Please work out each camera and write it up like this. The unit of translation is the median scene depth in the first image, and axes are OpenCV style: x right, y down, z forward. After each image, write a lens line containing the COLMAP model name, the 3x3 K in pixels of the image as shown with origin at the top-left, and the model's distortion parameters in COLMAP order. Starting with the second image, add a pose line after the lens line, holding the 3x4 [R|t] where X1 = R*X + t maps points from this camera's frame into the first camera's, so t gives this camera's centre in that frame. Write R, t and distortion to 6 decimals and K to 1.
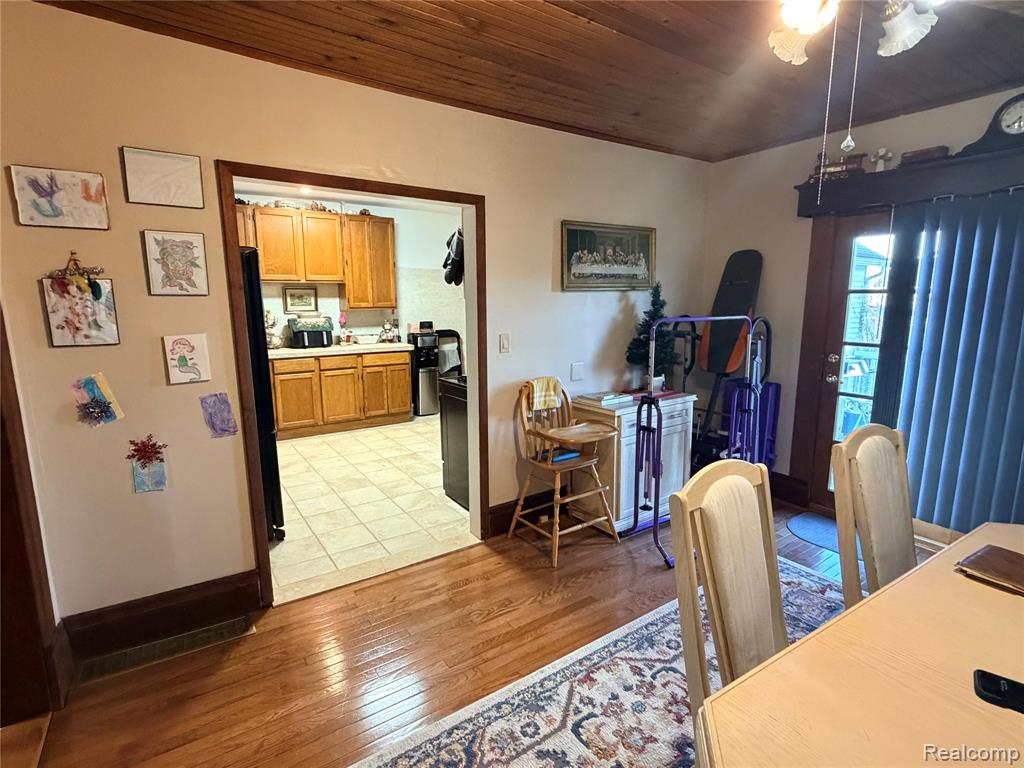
lens RADIAL K [[516.7, 0, 515.1], [0, 516.7, 381.7], [0, 0, 1]] dist [0.001081, 0.000181]
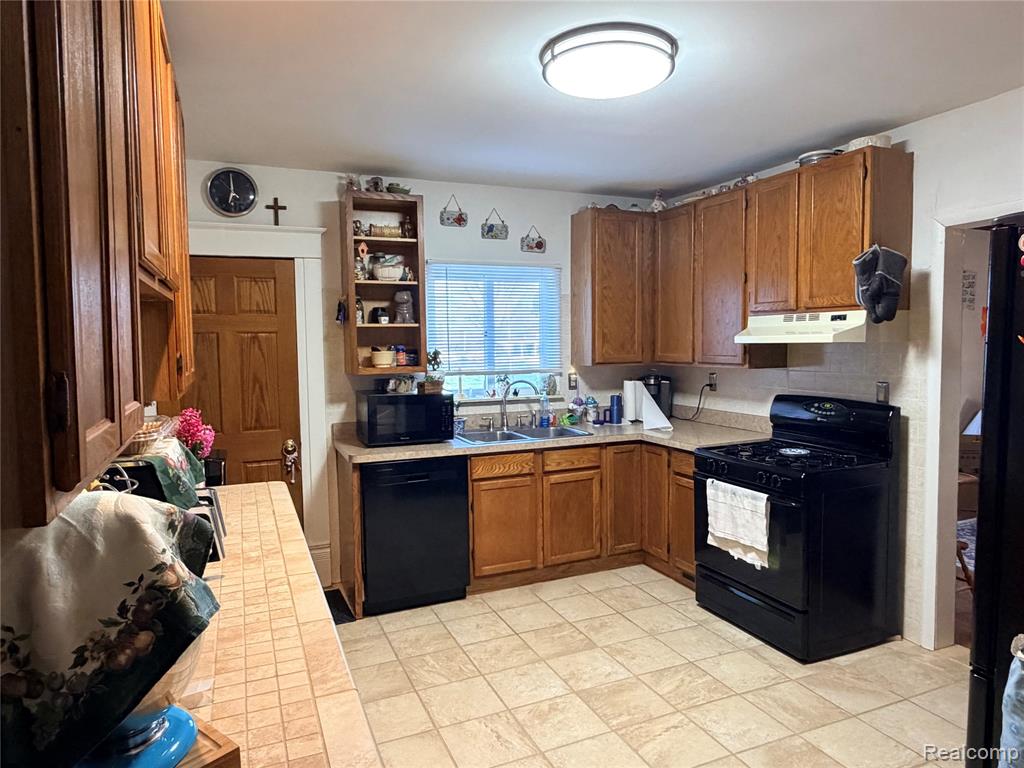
lens RADIAL K [[650.8, 0, 513.8], [0, 650.8, 381.9], [0, 0, 1]] dist [-0.004514, -0.000612]
pose [[0.188159, -0.058088, 0.980419, -0.790254], [0.188920, 0.981748, 0.021909, -0.152064], [-0.963797, 0.181099, 0.195698, 0.981521]]
